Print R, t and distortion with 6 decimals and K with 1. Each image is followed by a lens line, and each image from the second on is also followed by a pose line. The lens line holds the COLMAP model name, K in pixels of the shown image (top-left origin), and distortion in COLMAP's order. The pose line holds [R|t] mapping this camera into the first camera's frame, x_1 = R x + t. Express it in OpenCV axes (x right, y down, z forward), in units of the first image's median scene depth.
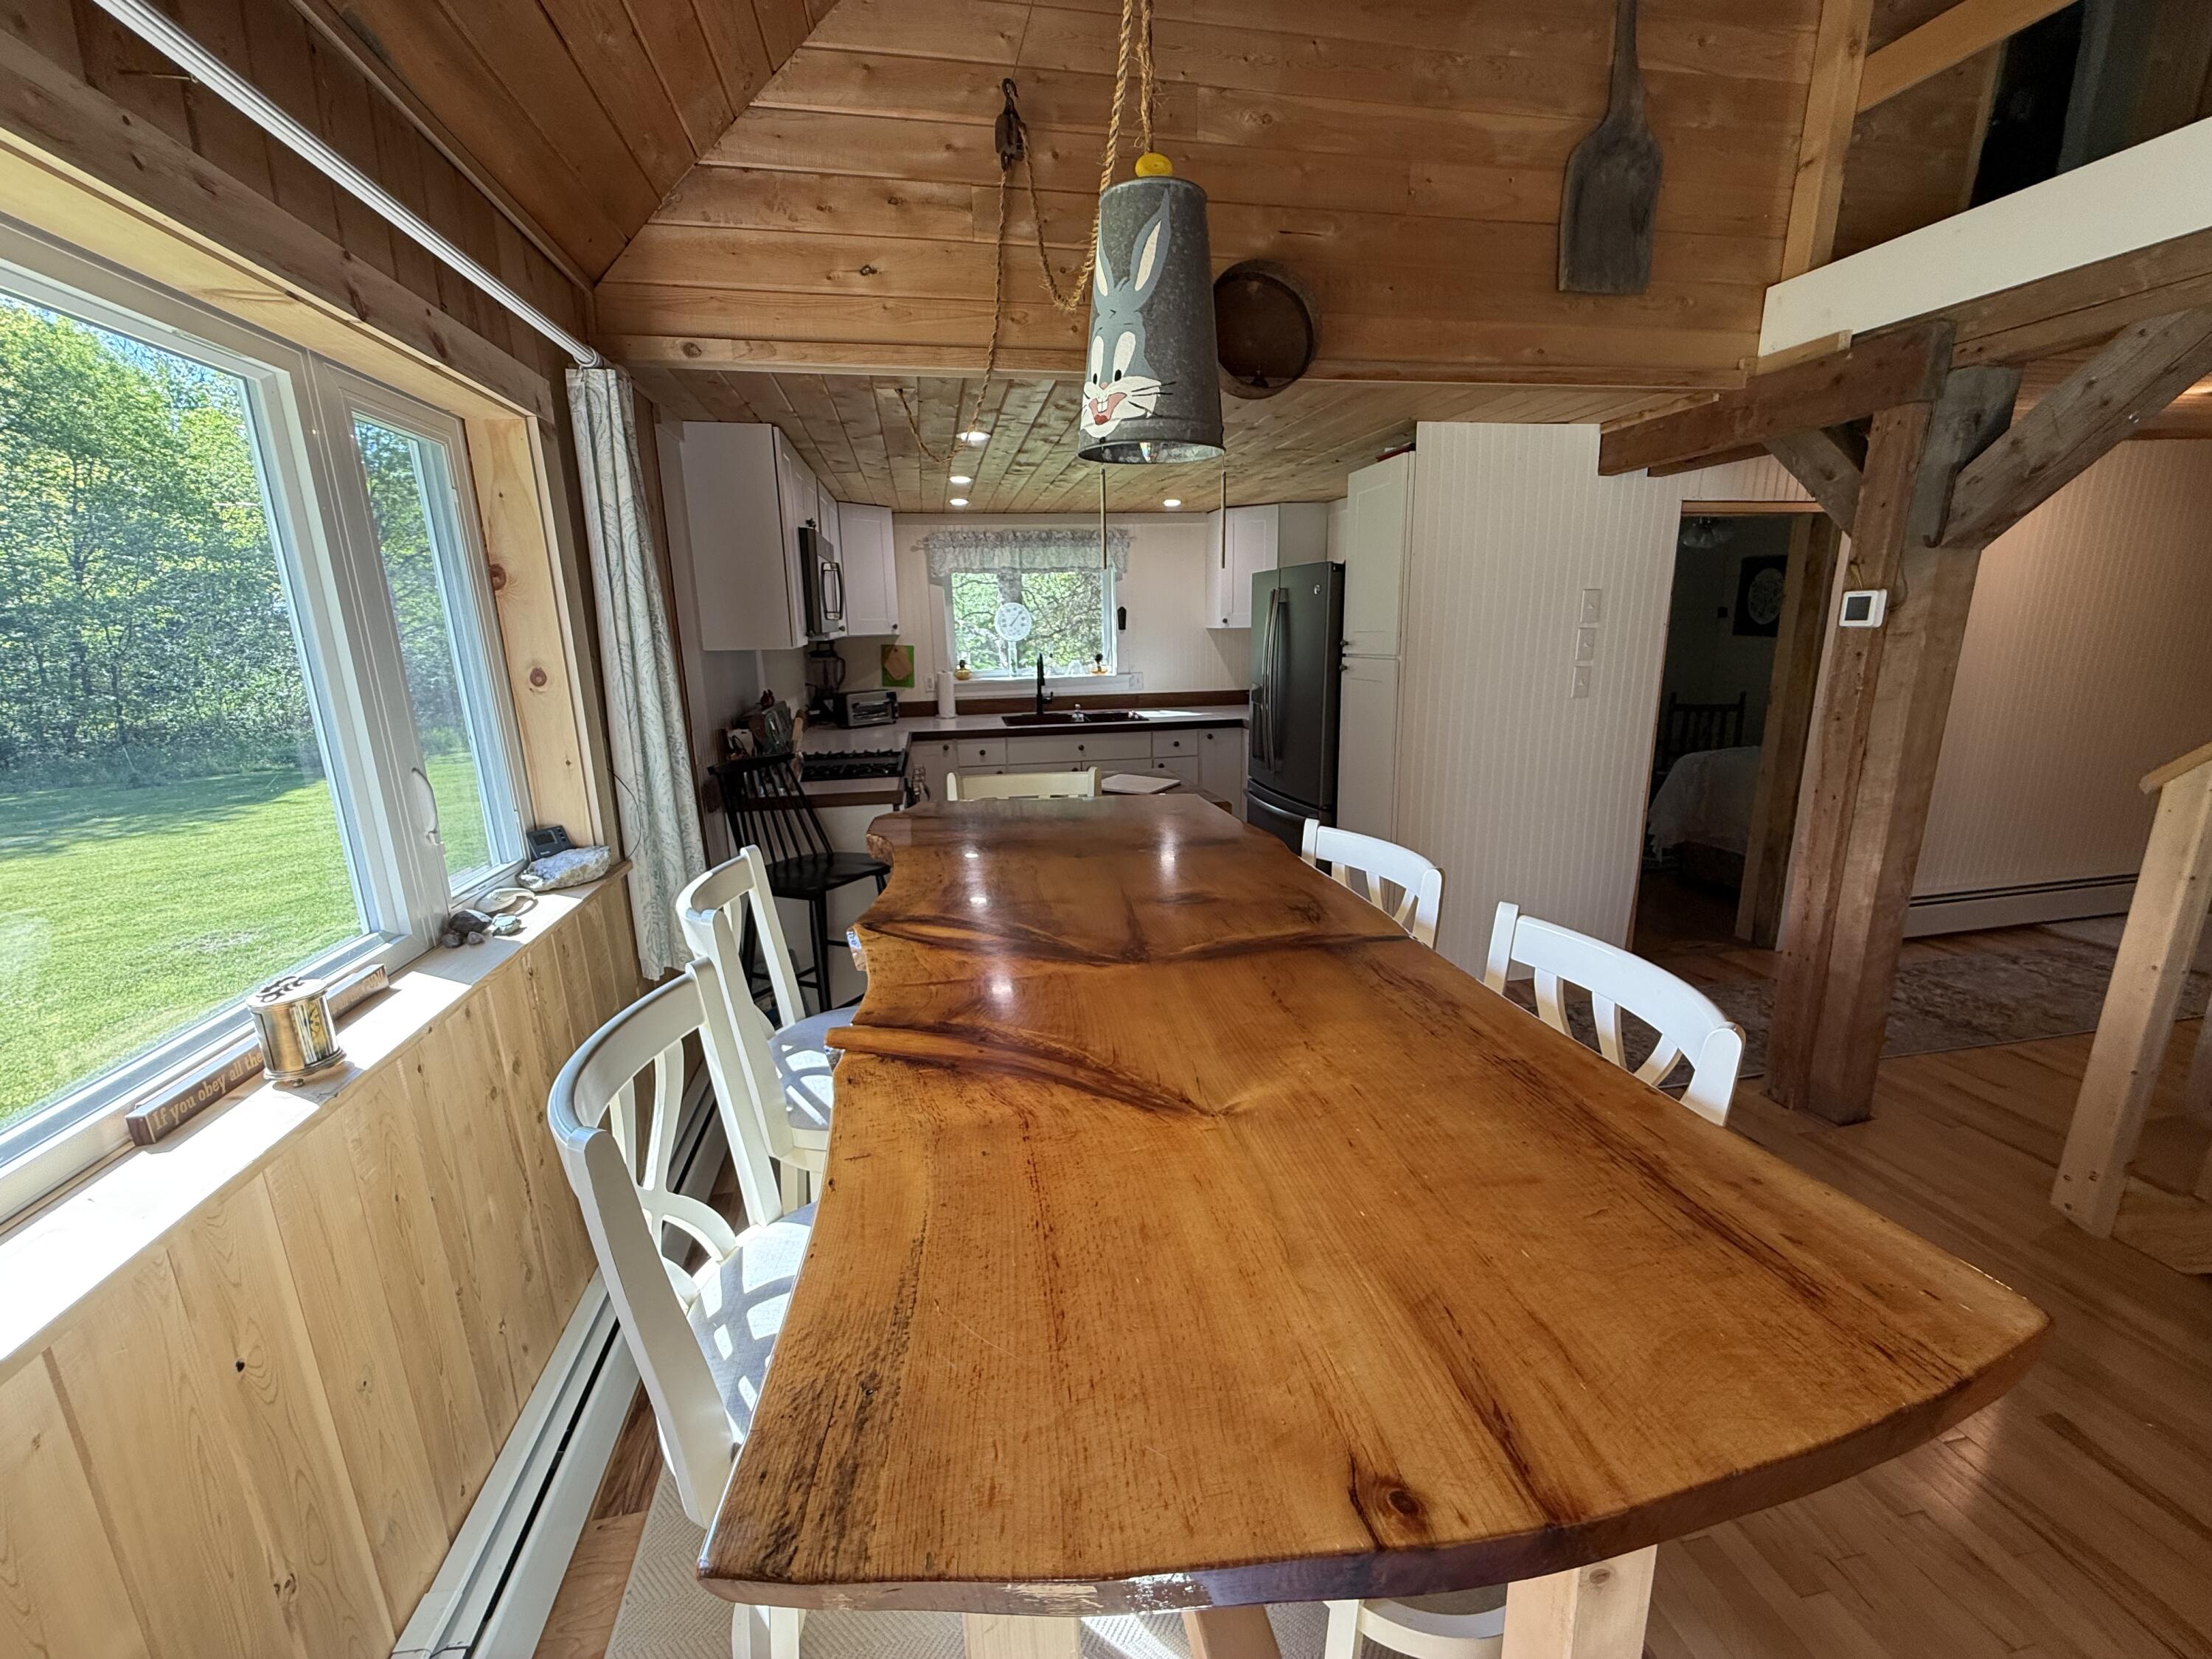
lens RADIAL K [[881.1, 0, 1096.2], [0, 881.1, 833.1], [0, 0, 1]] dist [-0.001581, 0.000164]
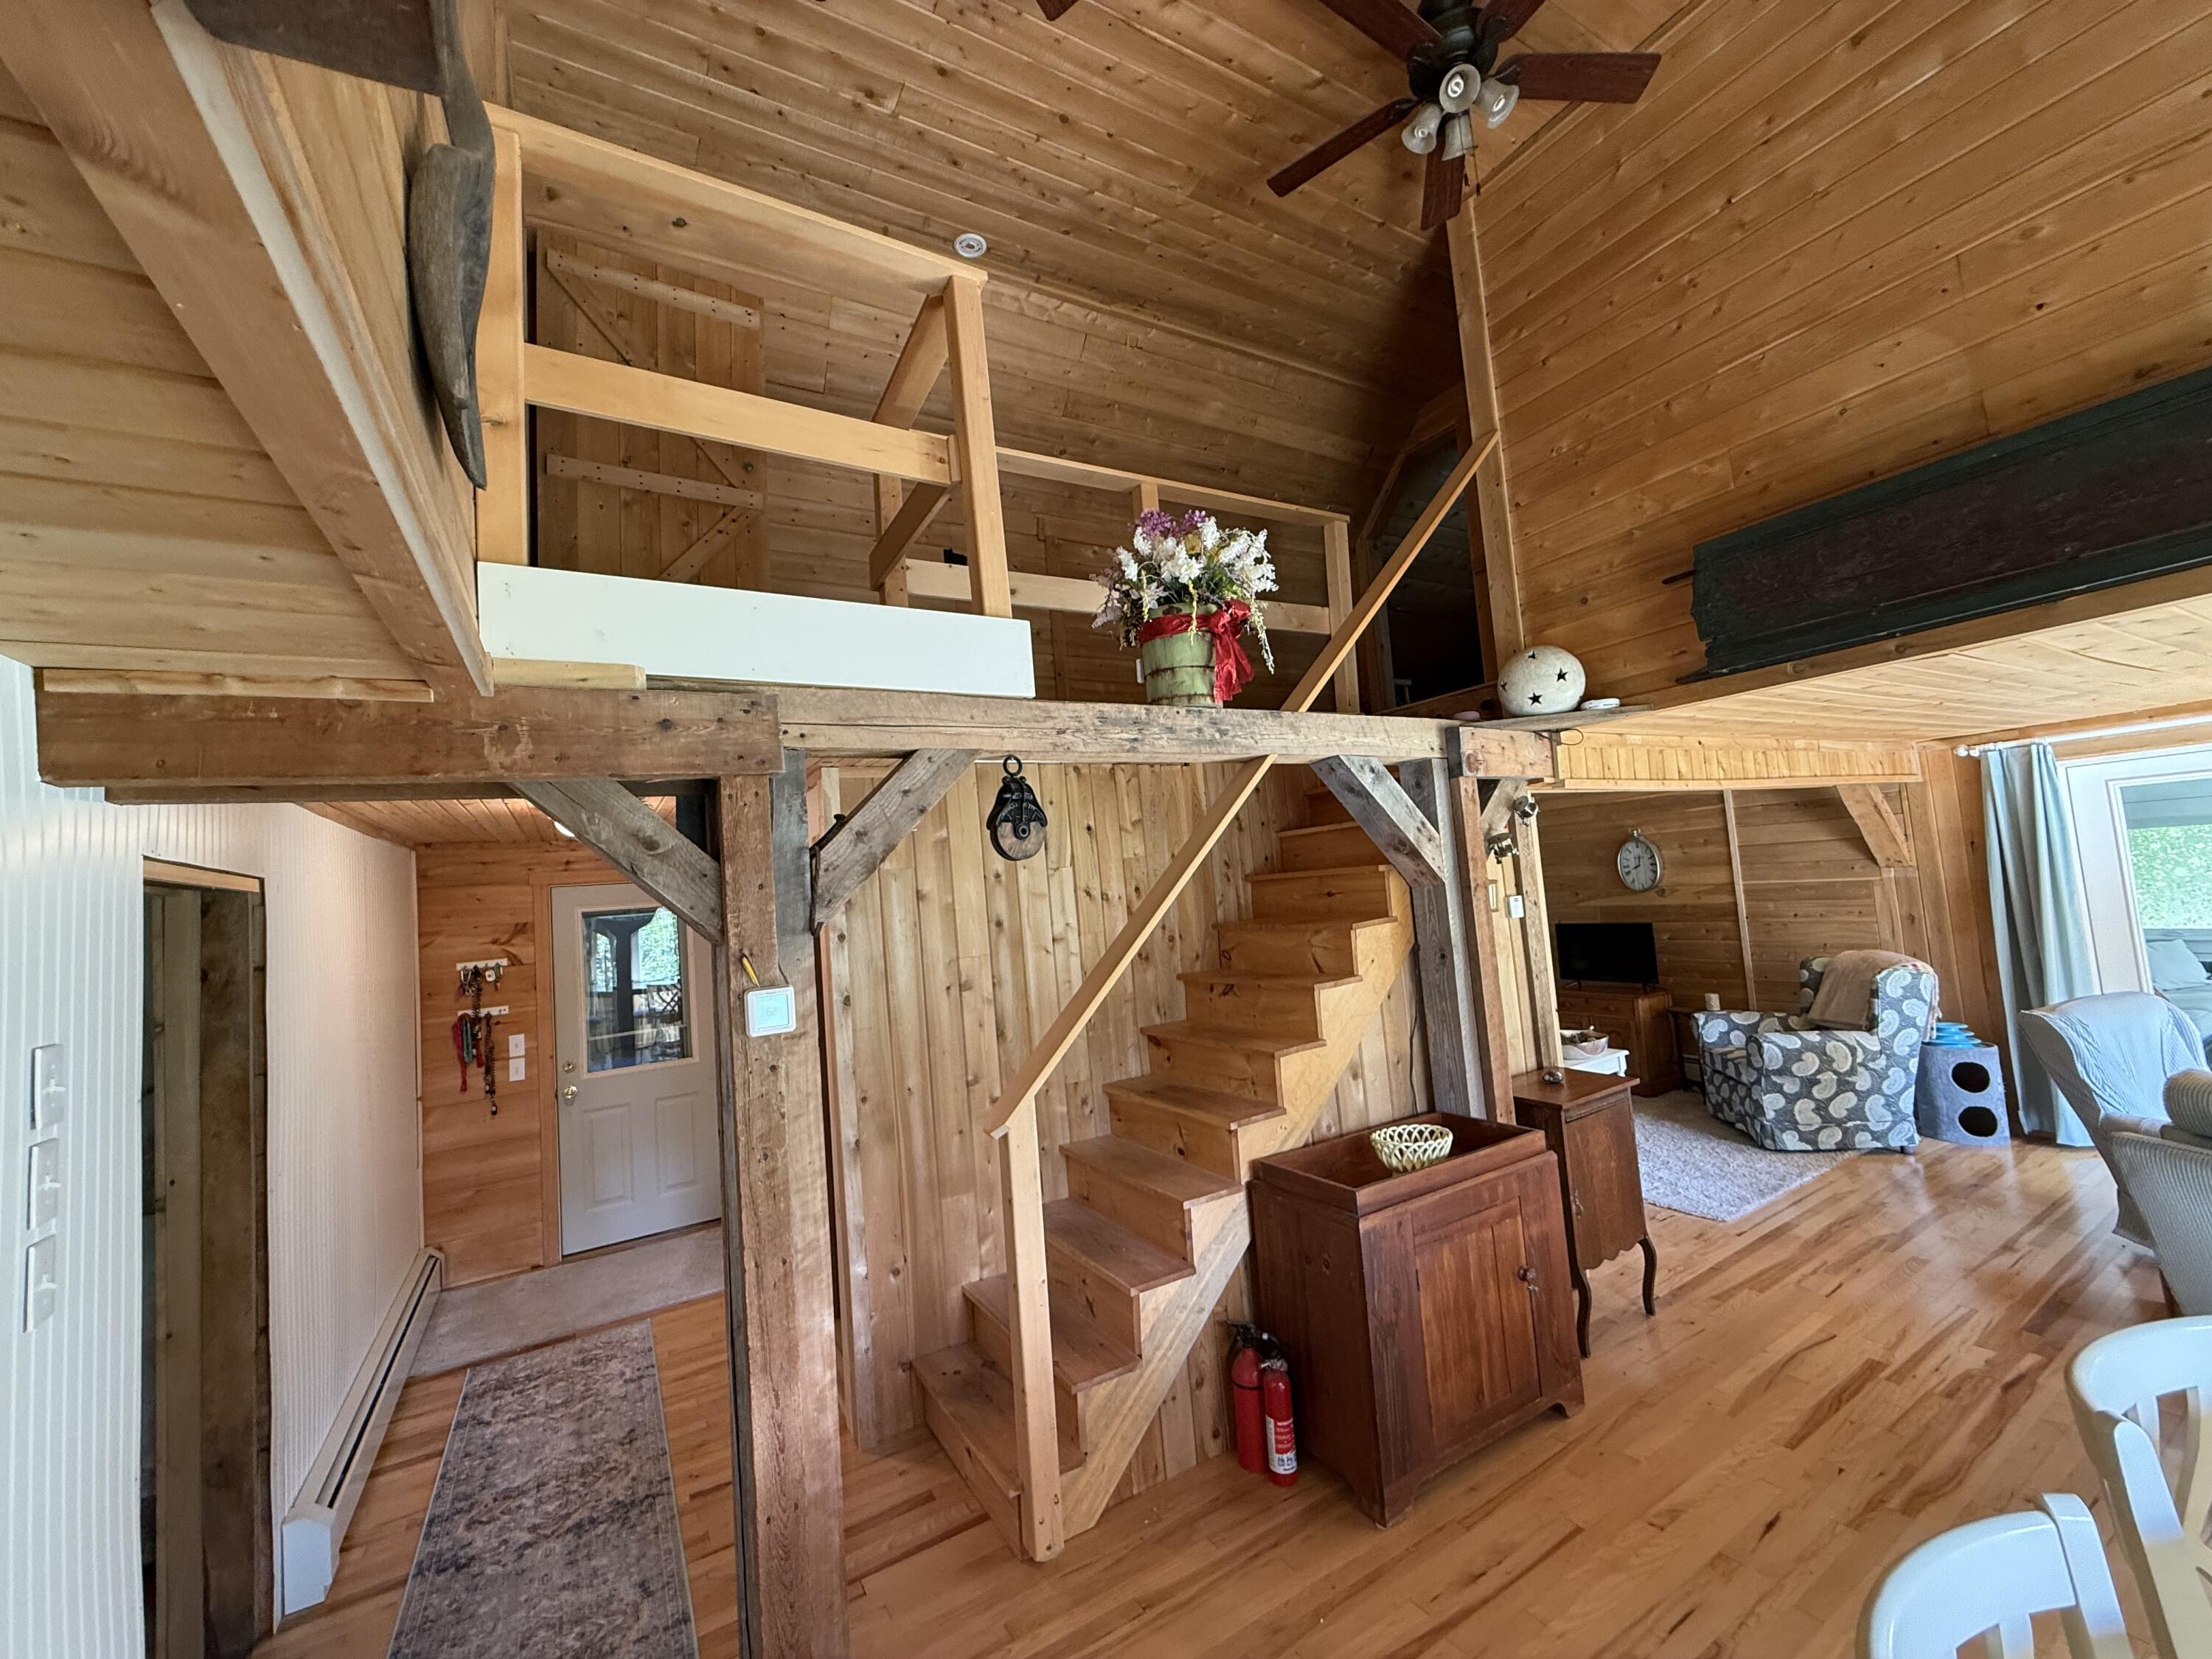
lens RADIAL K [[881.1, 0, 1099.0], [0, 881.1, 826.7], [0, 0, 1]] dist [-0.001581, 0.000164]
pose [[-0.329385, 0.119657, 0.936583, 0.008817], [0.305683, 0.952029, -0.014125, -0.131264], [-0.893344, 0.281645, -0.350161, 0.408438]]
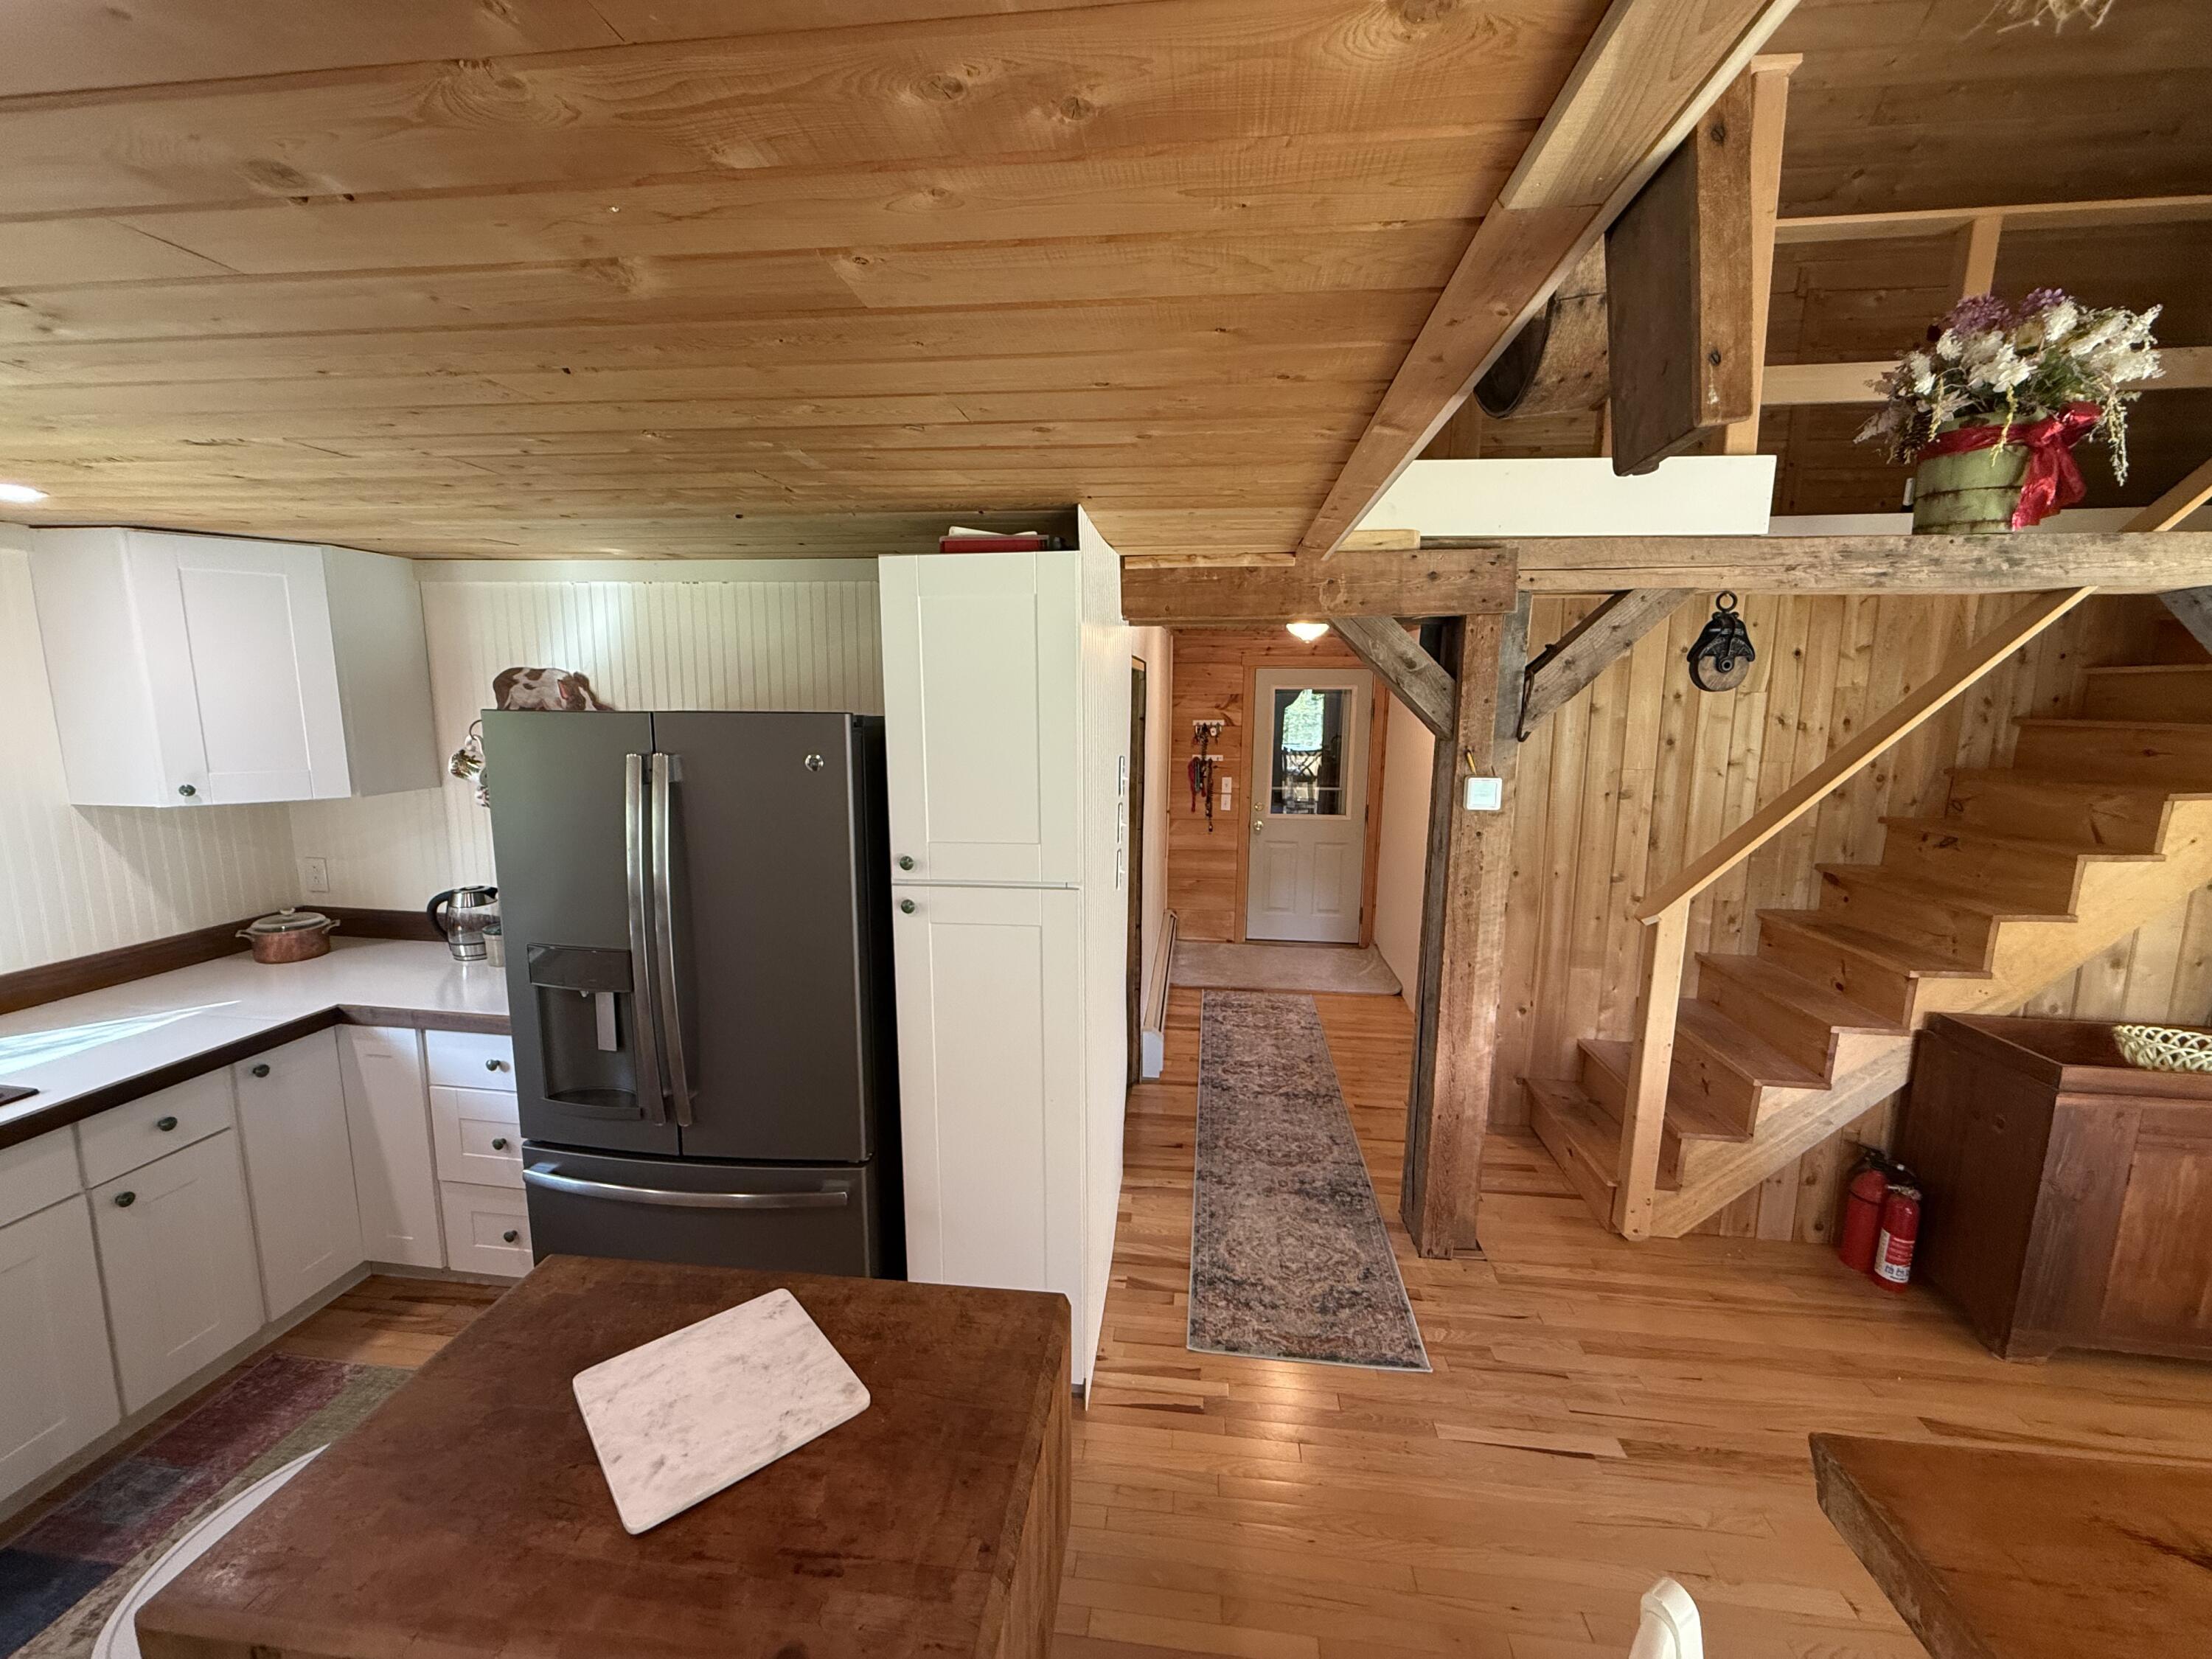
lens RADIAL K [[881.1, 0, 1098.2], [0, 881.1, 828.5], [0, 0, 1]] dist [-0.001581, 0.000164]
pose [[0.308171, -0.119757, 0.943763, -0.123214], [0.208648, 0.976399, 0.055767, -0.156581], [-0.928168, 0.179729, 0.325885, 0.461600]]
